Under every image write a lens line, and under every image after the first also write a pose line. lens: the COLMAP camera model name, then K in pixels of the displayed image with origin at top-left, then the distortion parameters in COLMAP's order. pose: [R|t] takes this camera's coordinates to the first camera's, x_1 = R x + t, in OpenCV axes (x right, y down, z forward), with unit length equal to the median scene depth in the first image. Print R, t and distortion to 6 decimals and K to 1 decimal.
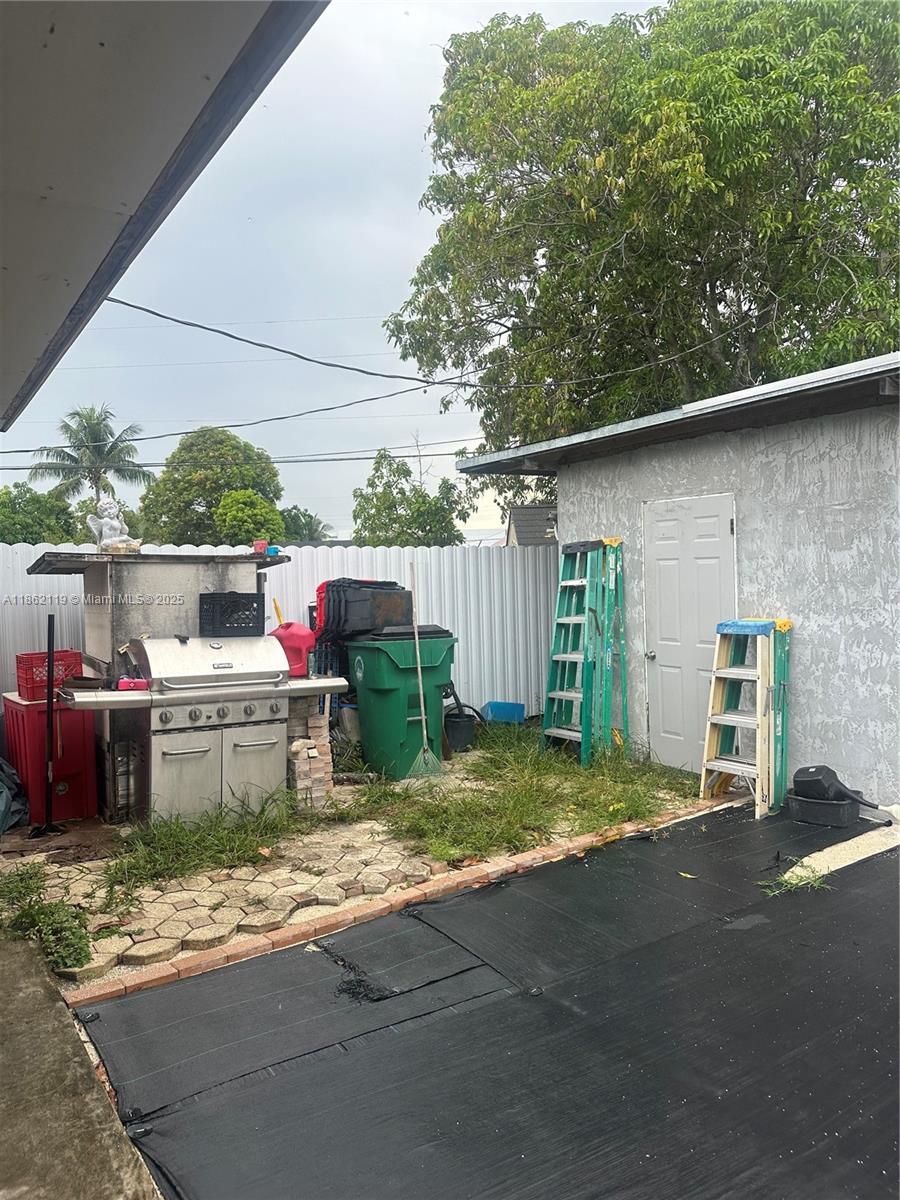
lens RADIAL K [[845.5, 0, 449.3], [0, 845.5, 602.8], [0, 0, 1]] dist [0.053806, -0.069071]
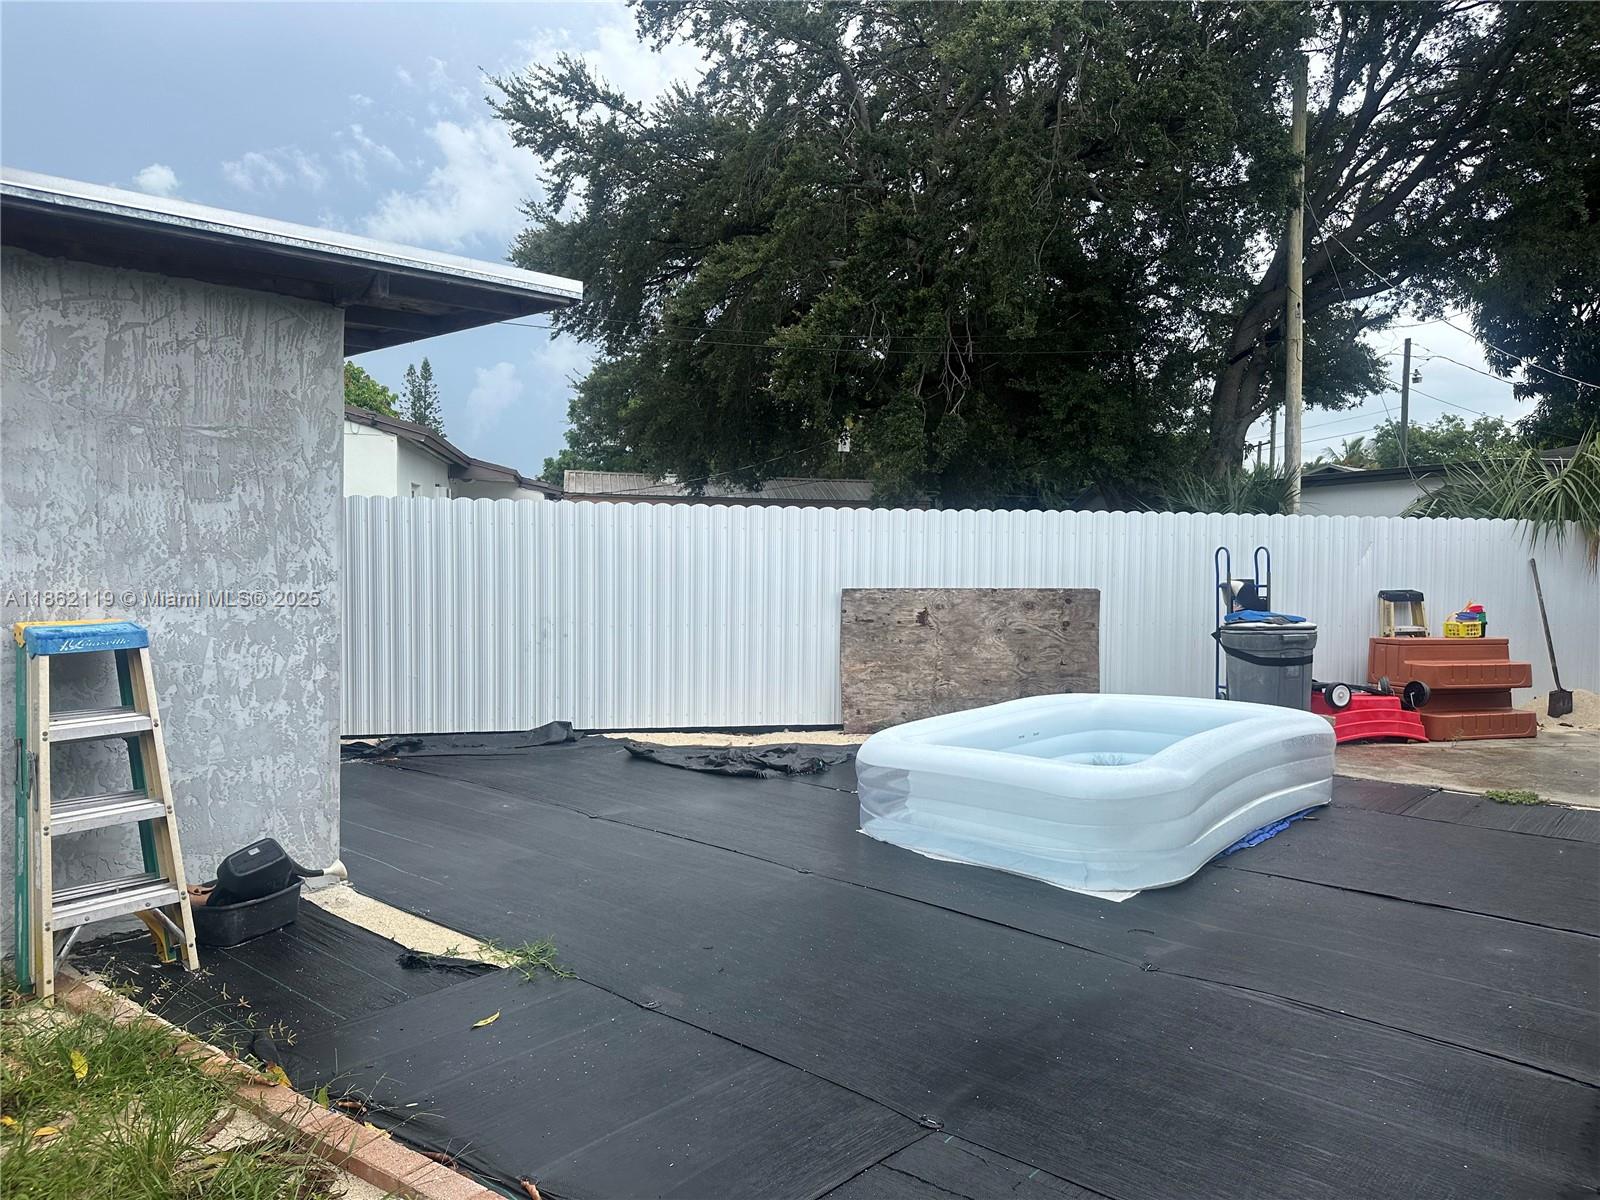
lens RADIAL K [[1127.3, 0, 798.4], [0, 1127.3, 595.3], [0, 0, 1]] dist [0.053806, -0.069071]
pose [[-0.248141, -0.033757, 0.968135, -0.464888], [0.026137, 0.998796, 0.041525, -0.016237], [-0.968371, 0.035609, -0.246960, 0.790561]]
